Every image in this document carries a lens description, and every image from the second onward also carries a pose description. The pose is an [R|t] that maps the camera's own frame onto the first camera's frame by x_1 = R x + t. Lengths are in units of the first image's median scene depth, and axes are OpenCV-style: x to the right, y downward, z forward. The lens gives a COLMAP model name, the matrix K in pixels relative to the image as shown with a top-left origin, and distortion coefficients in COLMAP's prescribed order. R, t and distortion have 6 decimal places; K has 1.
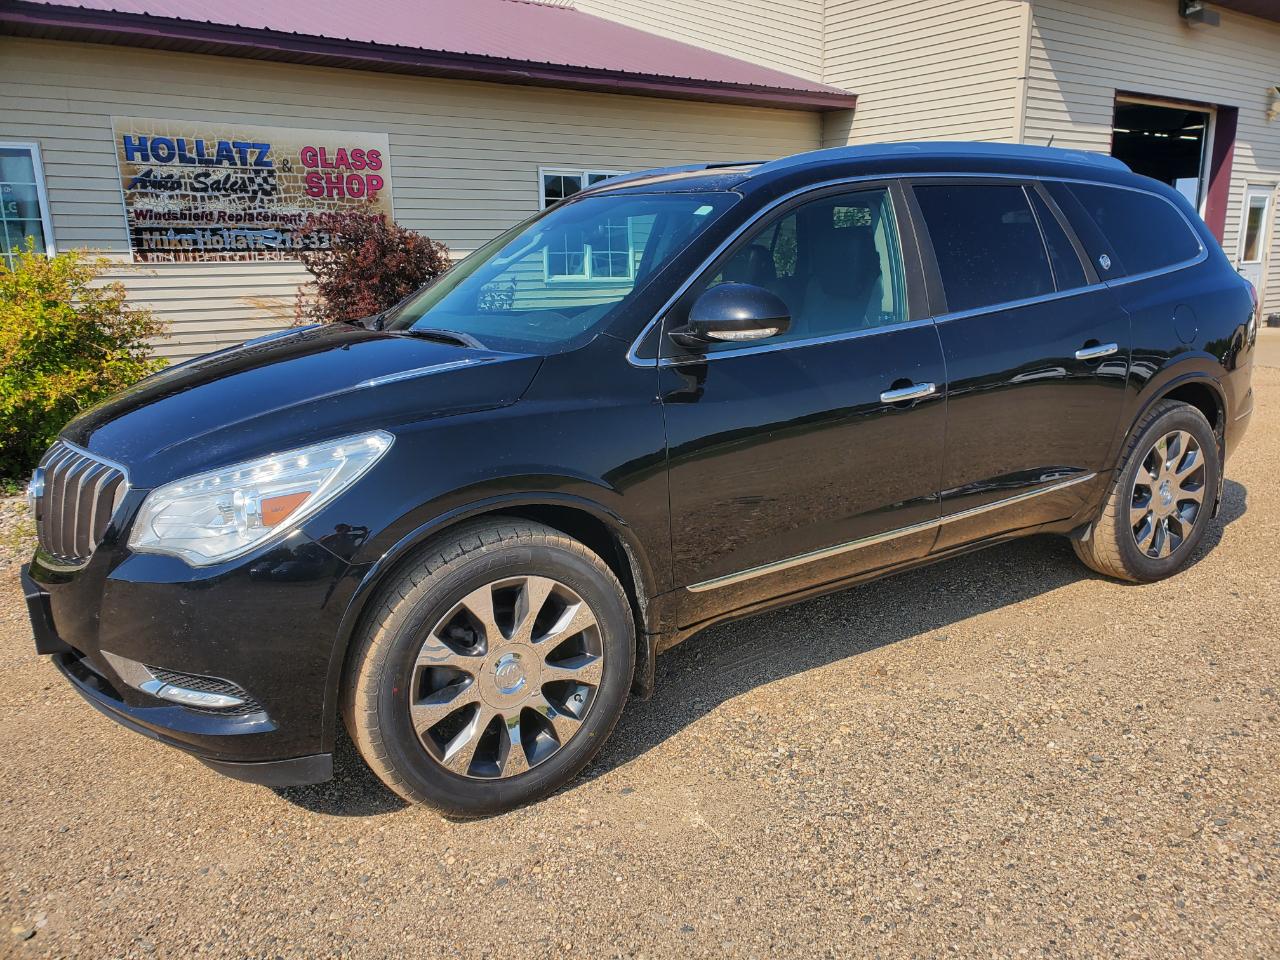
lens RADIAL K [[989.9, 0, 665.3], [0, 989.9, 489.3], [0, 0, 1]] dist [0.002987, 0.017916]
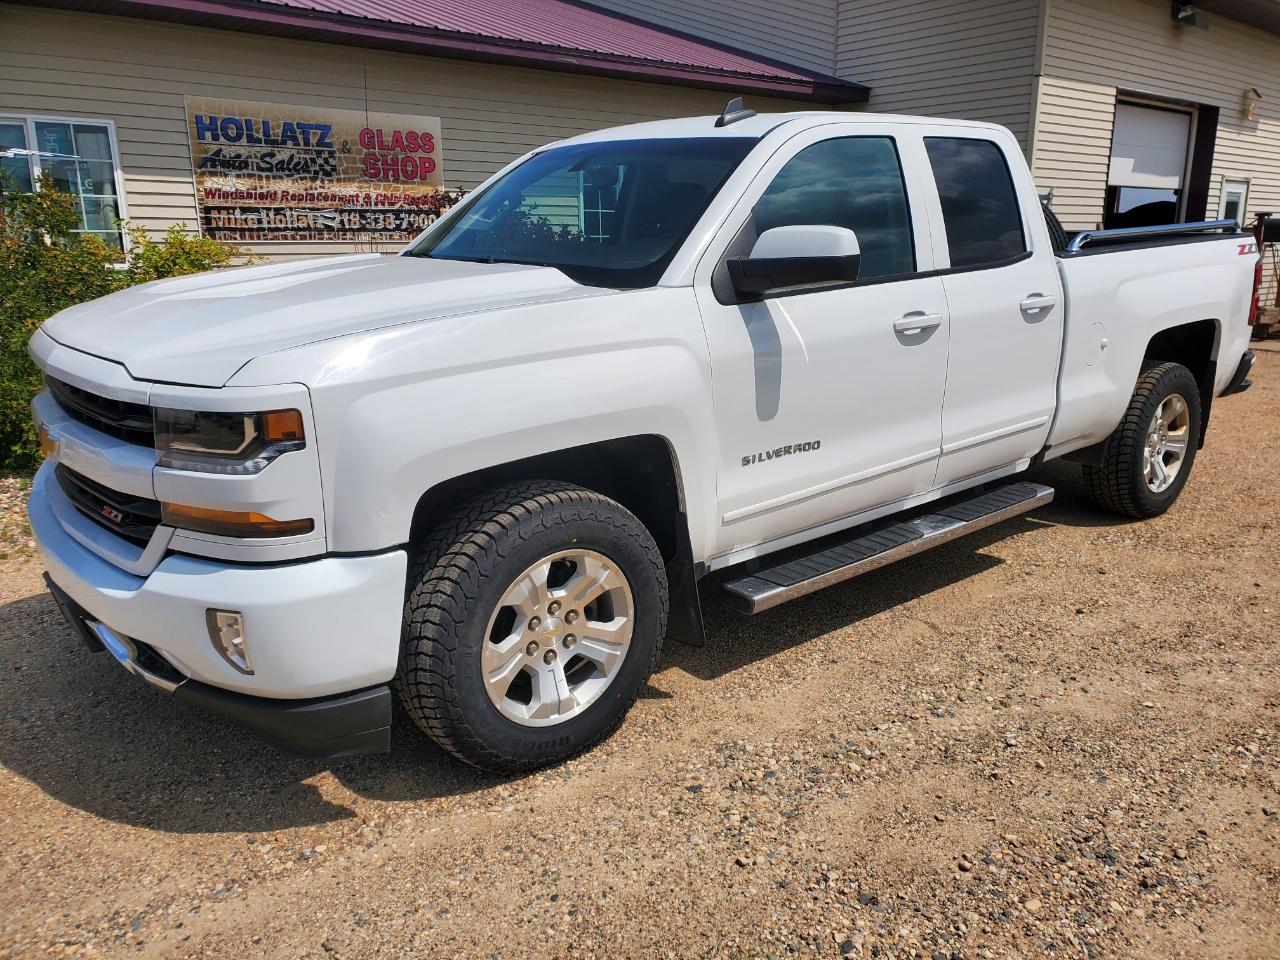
lens RADIAL K [[987.4, 0, 651.3], [0, 987.4, 483.3], [0, 0, 1]] dist [0.014640, 0.002072]
pose [[0.998363, 0.001903, 0.057171, -0.126966], [-0.002771, 0.999882, 0.015101, 0.003104], [-0.057136, -0.015235, 0.998250, -0.039978]]
